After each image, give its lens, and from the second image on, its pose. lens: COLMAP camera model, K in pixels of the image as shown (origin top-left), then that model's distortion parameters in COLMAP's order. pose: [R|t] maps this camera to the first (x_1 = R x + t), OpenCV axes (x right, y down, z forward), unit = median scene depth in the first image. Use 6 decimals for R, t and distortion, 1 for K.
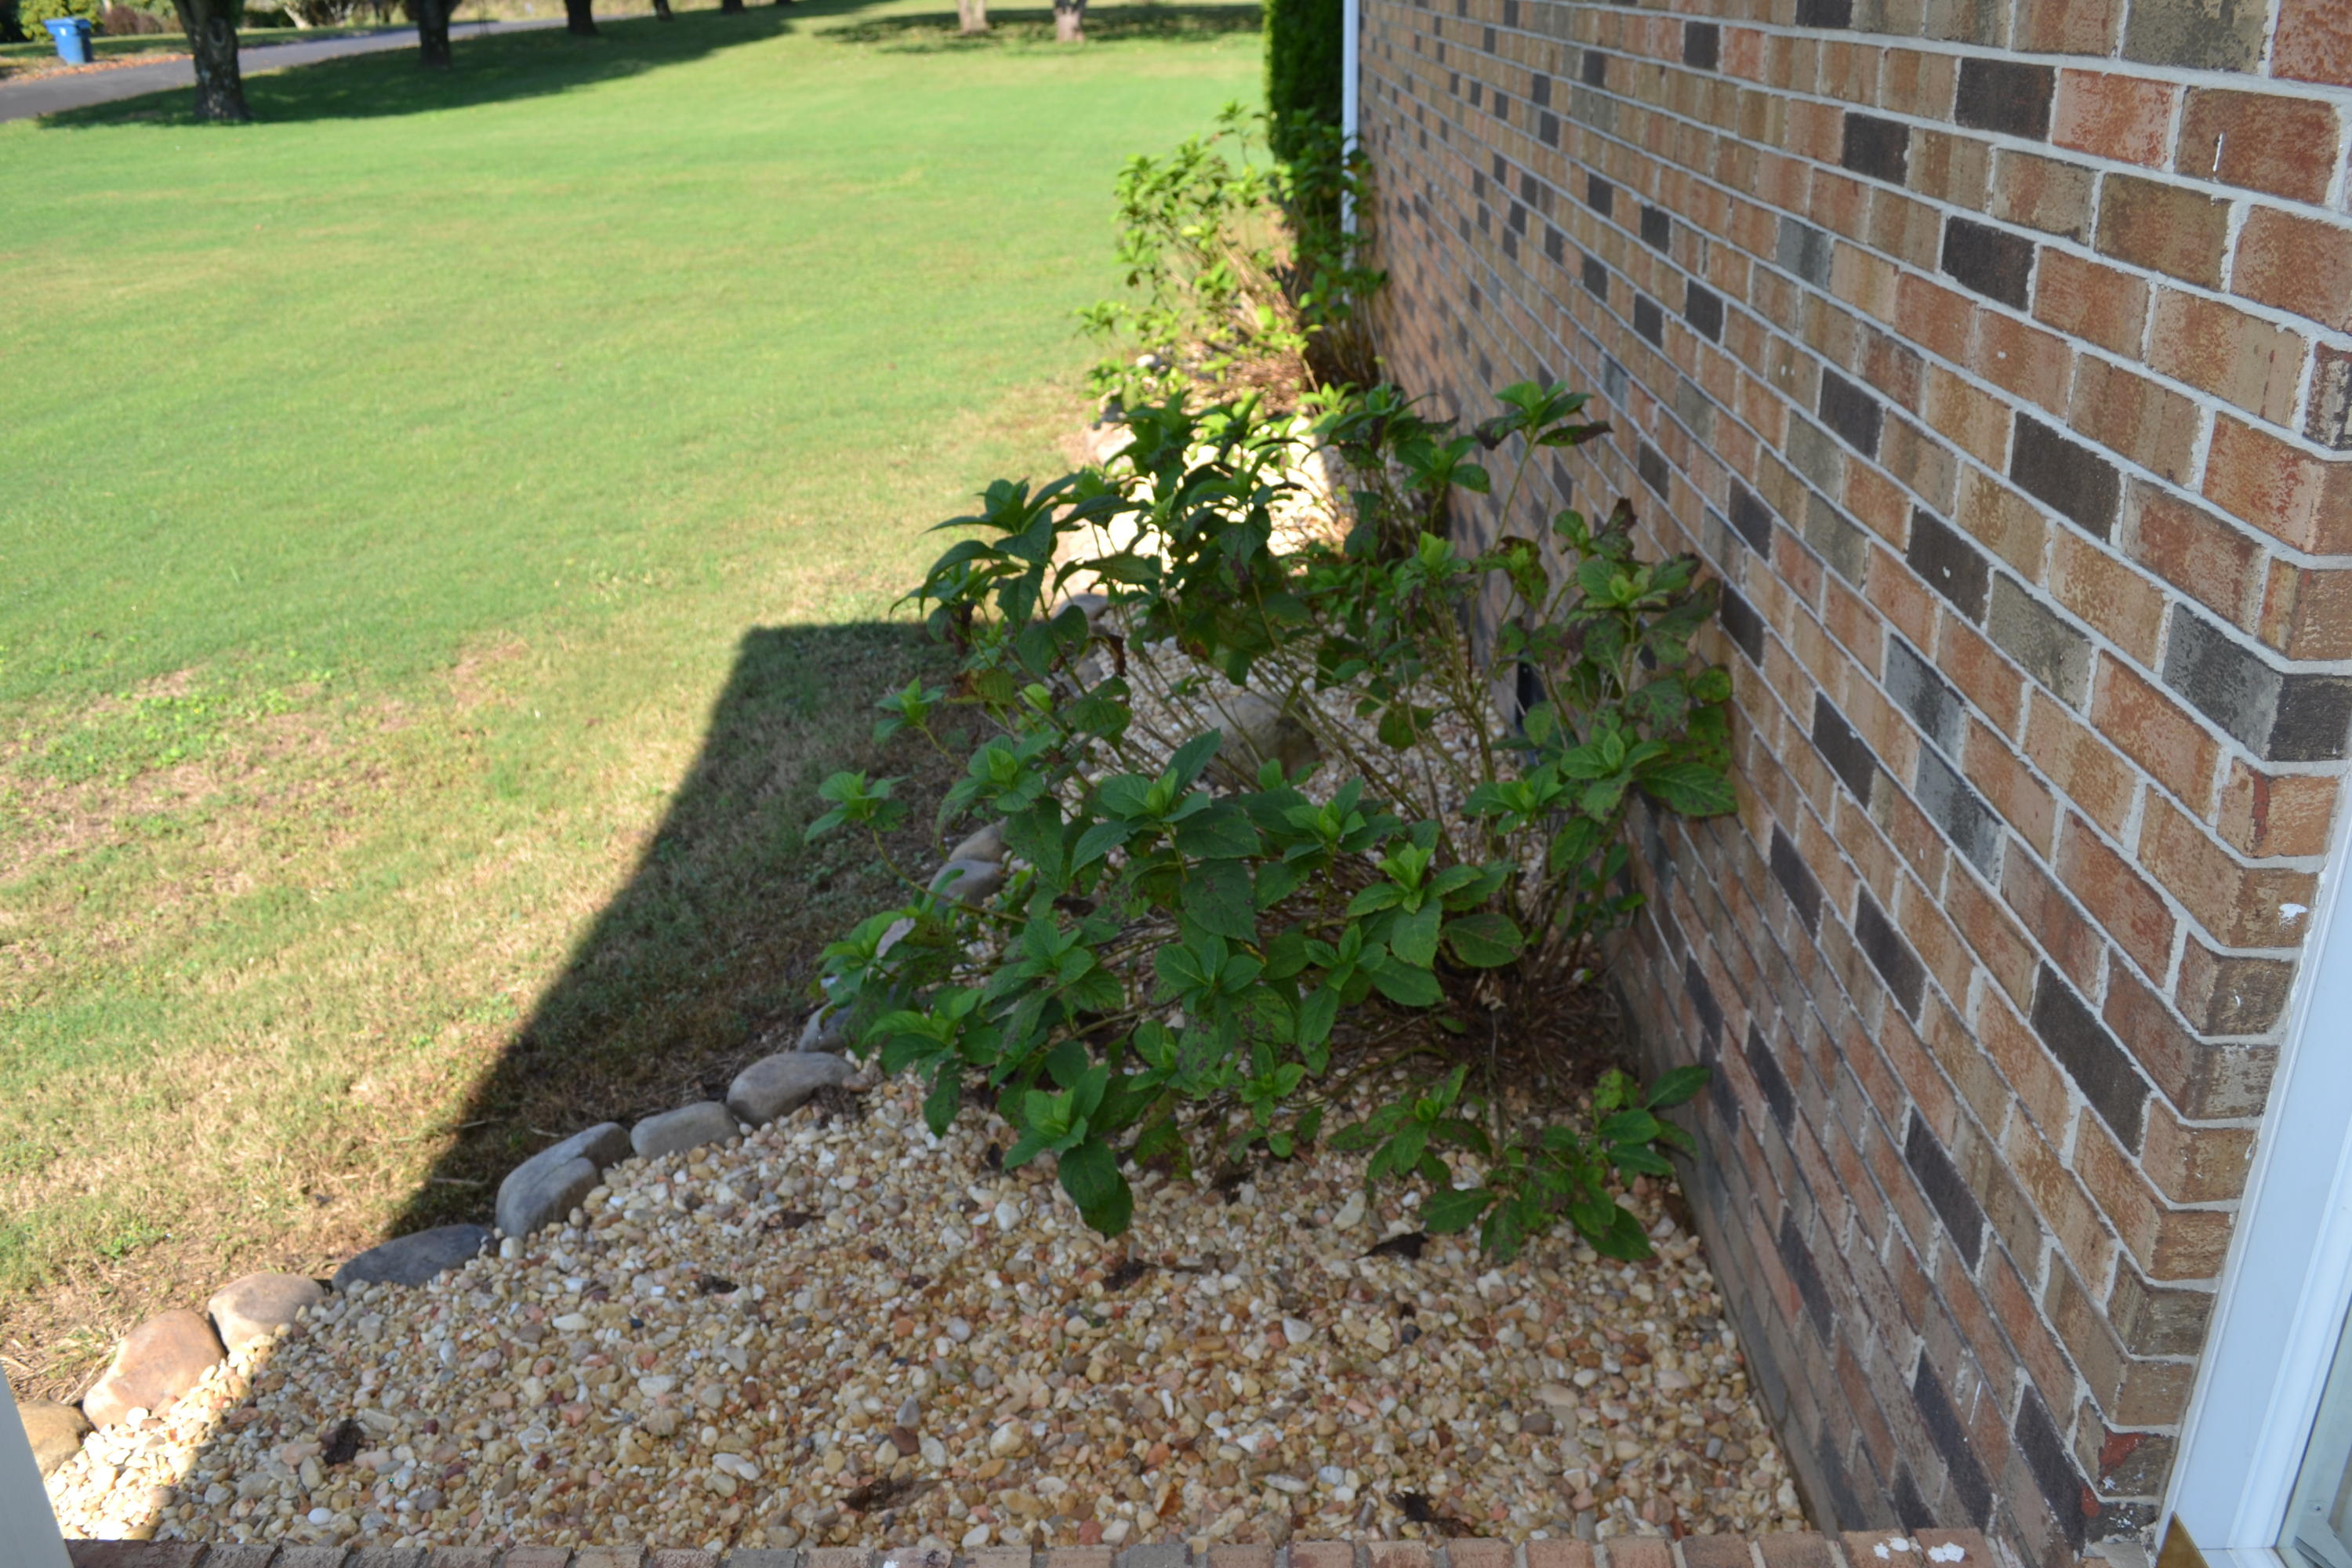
lens RADIAL K [[1888.4, 0, 1177.1], [0, 1888.4, 785.5], [0, 0, 1]] dist [-0.053611, 0.004624]
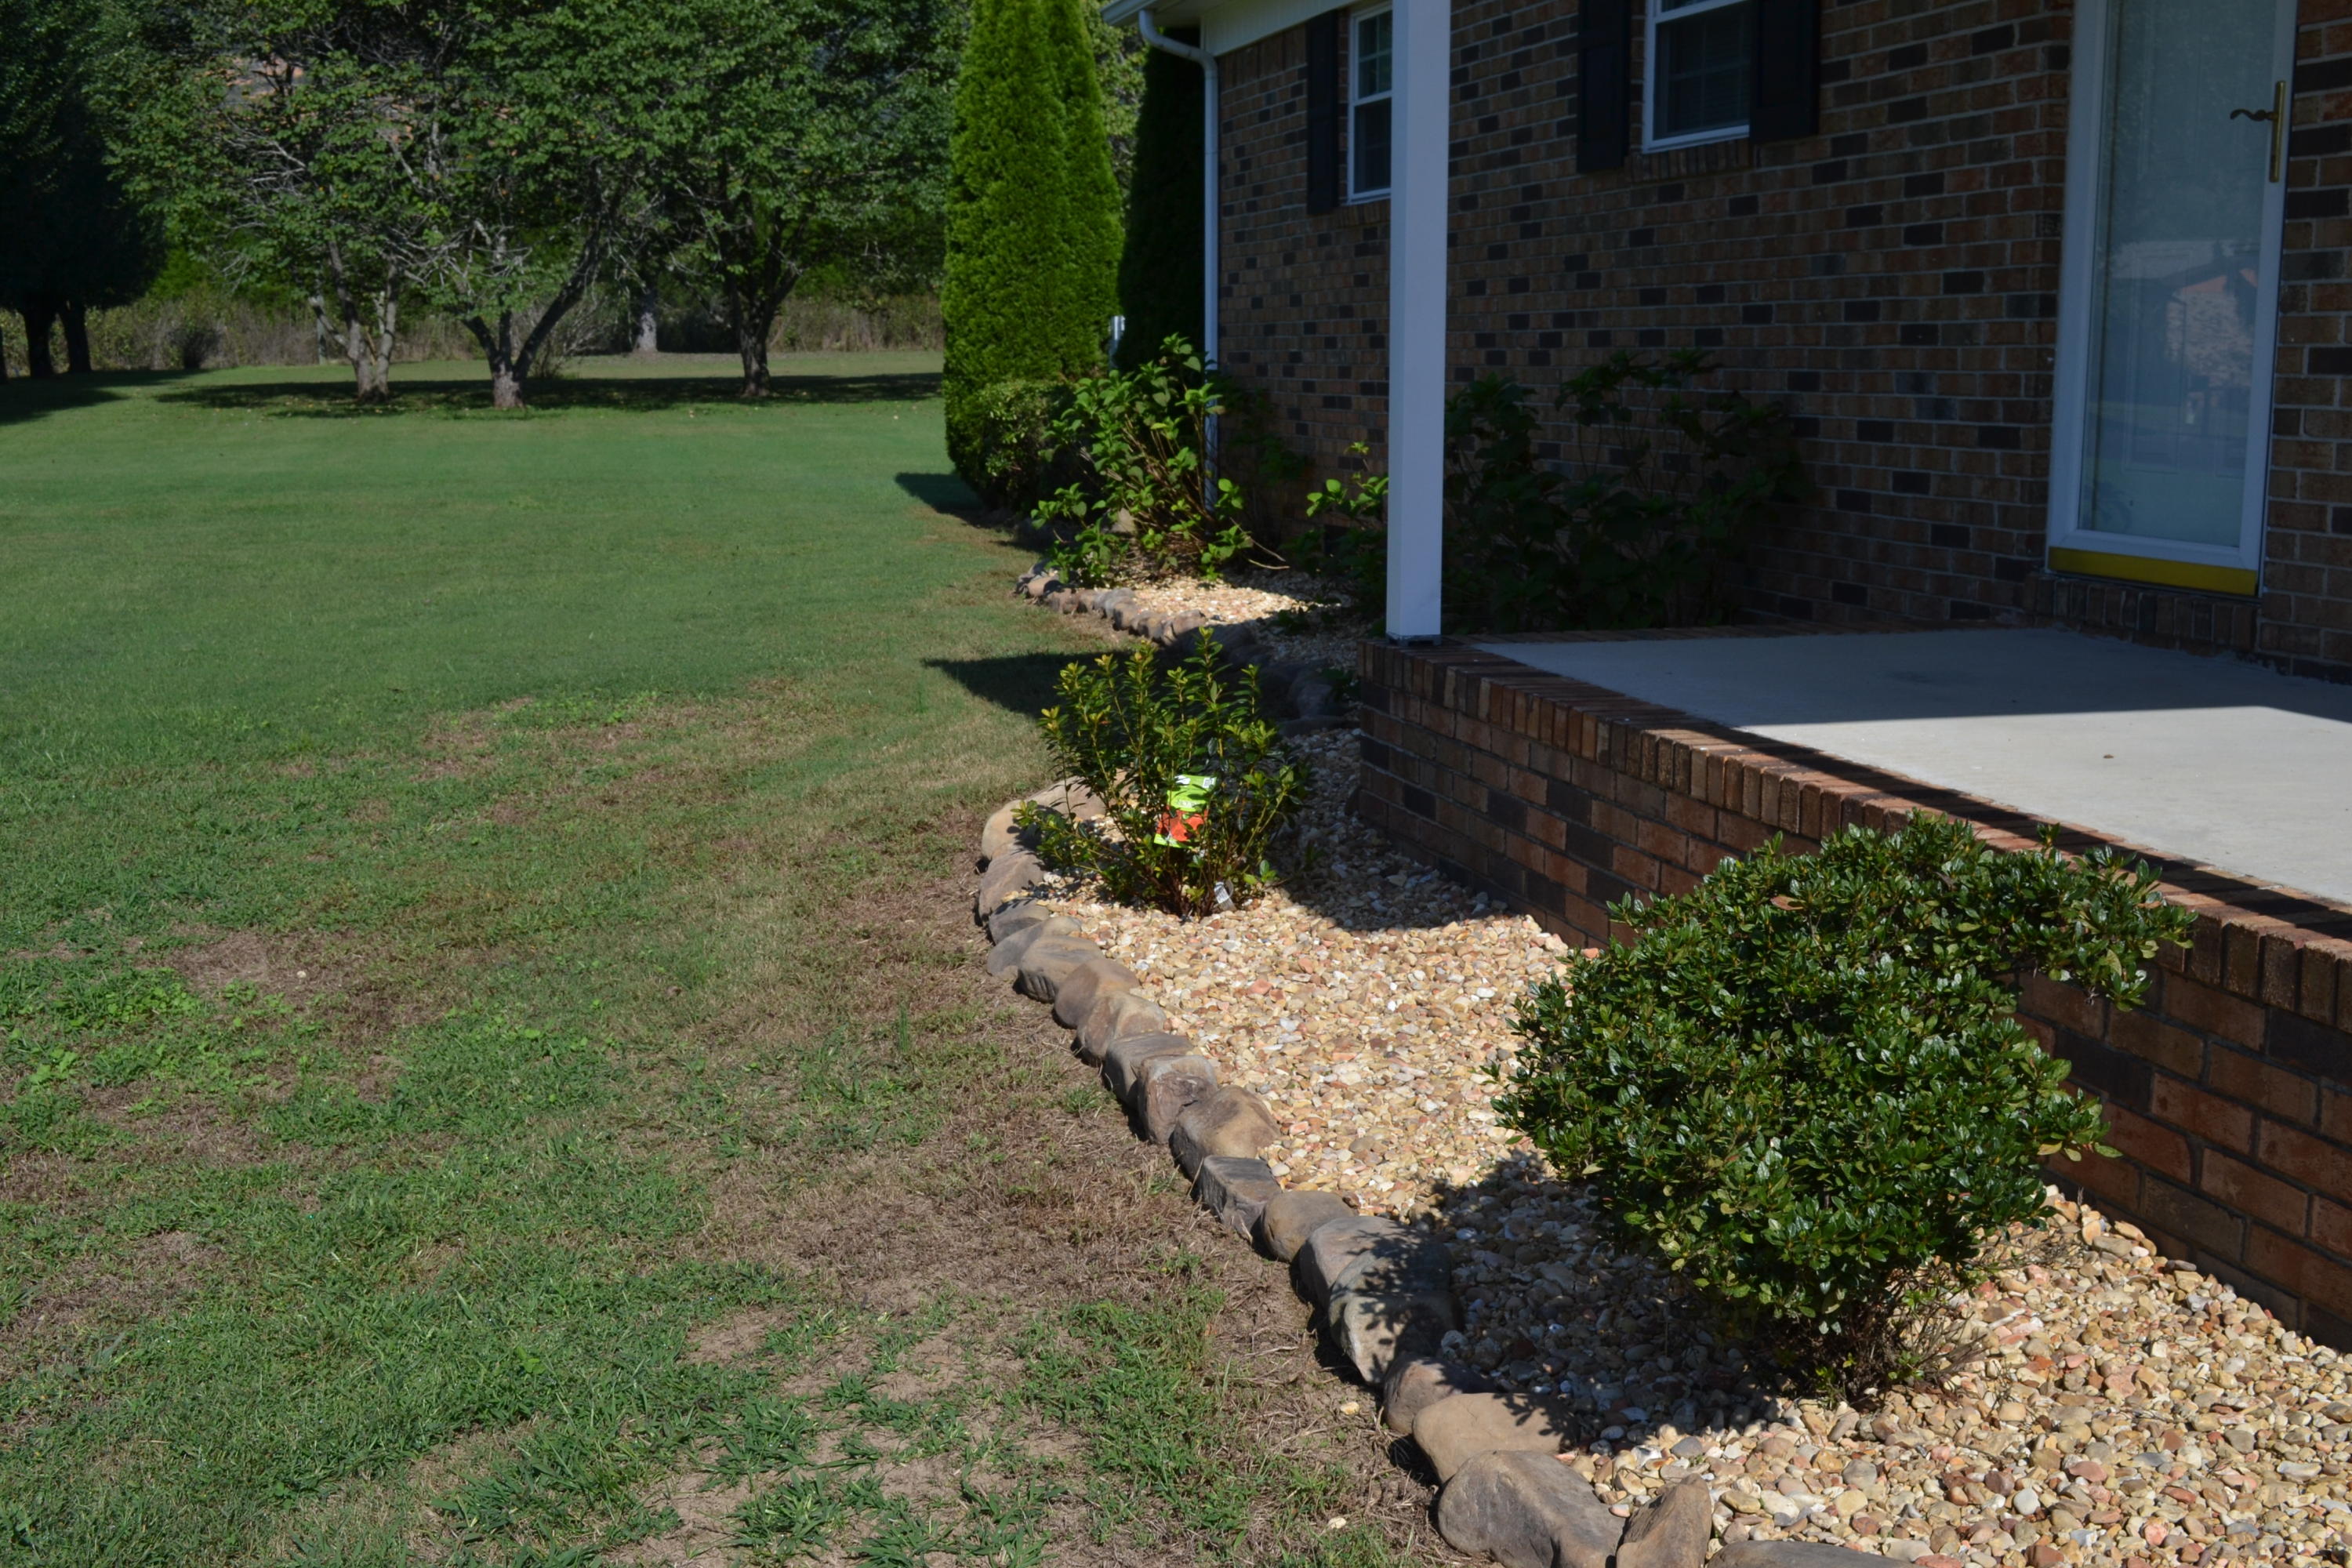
lens RADIAL K [[2597.0, 0, 1176.4], [0, 2597.0, 783.7], [0, 0, 1]] dist [-0.061721, 0.000000]
pose [[0.958270, -0.015115, 0.285466, -1.039336], [0.087741, 0.965952, -0.243389, 0.799059], [-0.272068, 0.258280, 0.926969, -1.255902]]
